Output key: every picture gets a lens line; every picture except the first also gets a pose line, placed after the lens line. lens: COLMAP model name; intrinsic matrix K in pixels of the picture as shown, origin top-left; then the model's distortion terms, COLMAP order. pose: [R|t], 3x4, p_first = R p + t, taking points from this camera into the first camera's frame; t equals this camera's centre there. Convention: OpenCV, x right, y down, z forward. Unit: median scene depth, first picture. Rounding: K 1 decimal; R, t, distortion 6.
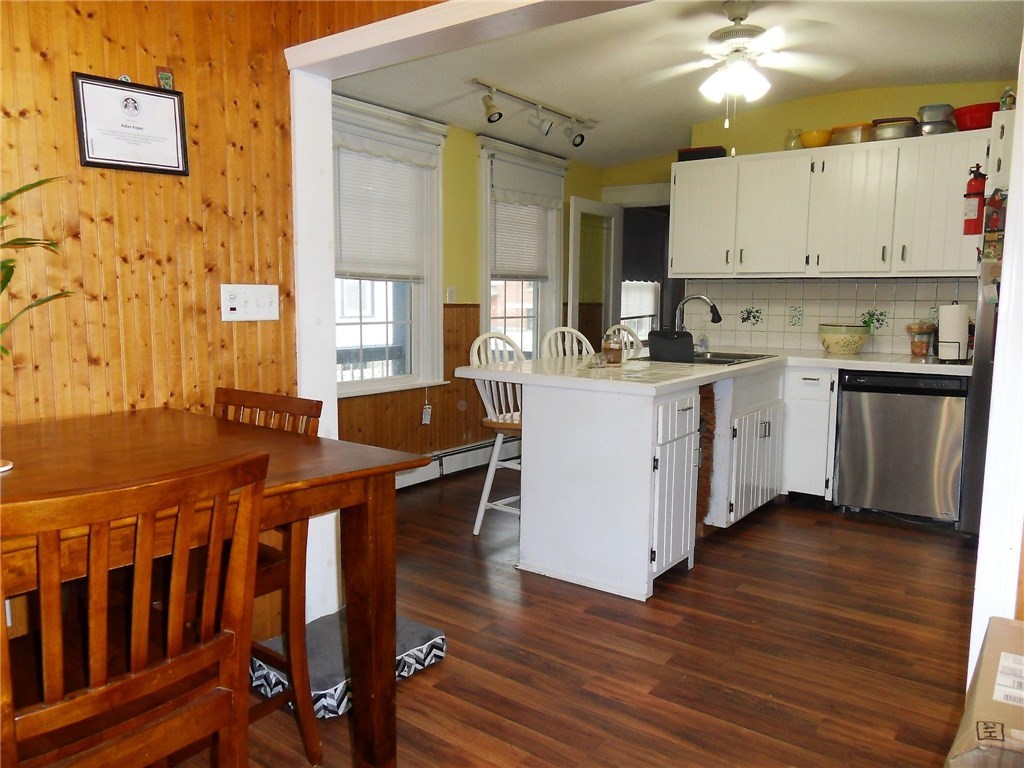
lens RADIAL K [[759.0, 0, 501.6], [0, 759.0, 387.4], [0, 0, 1]] dist [-0.013210, 0.003936]
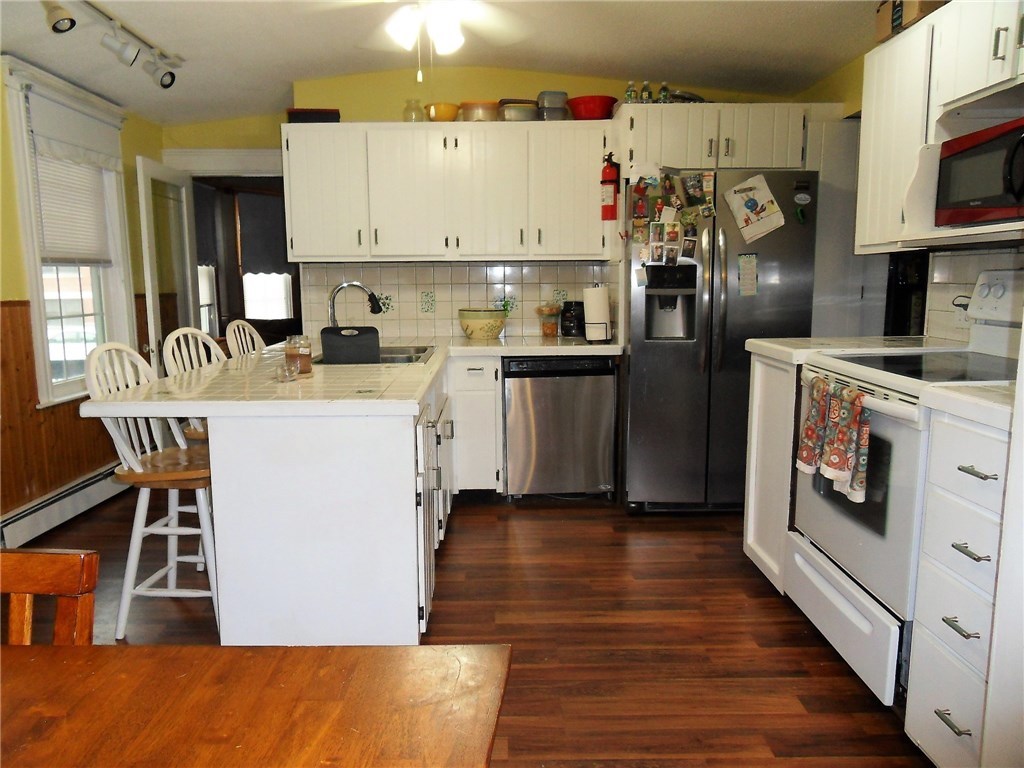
lens RADIAL K [[759.0, 0, 501.6], [0, 759.0, 387.4], [0, 0, 1]] dist [-0.013210, 0.003936]
pose [[0.794663, -0.099754, 0.598799, -0.135020], [0.086206, 0.994953, 0.051347, -0.034281], [-0.600899, 0.010816, 0.799252, 0.226301]]
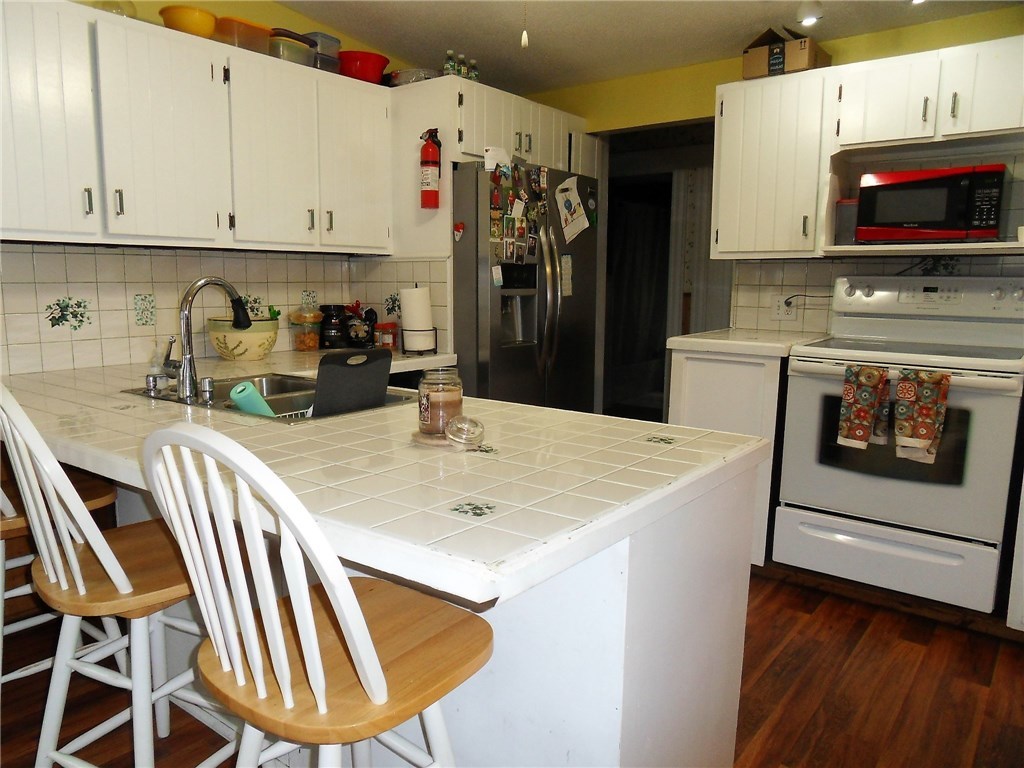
lens RADIAL K [[743.2, 0, 512.0], [0, 743.2, 384.0], [0, 0, 1]] dist [-0.005081, -0.000383]
pose [[0.008558, -0.151038, 0.988491, -0.250289], [0.113208, 0.982318, 0.149114, -0.107083], [-0.993535, 0.110629, 0.025505, 0.820225]]
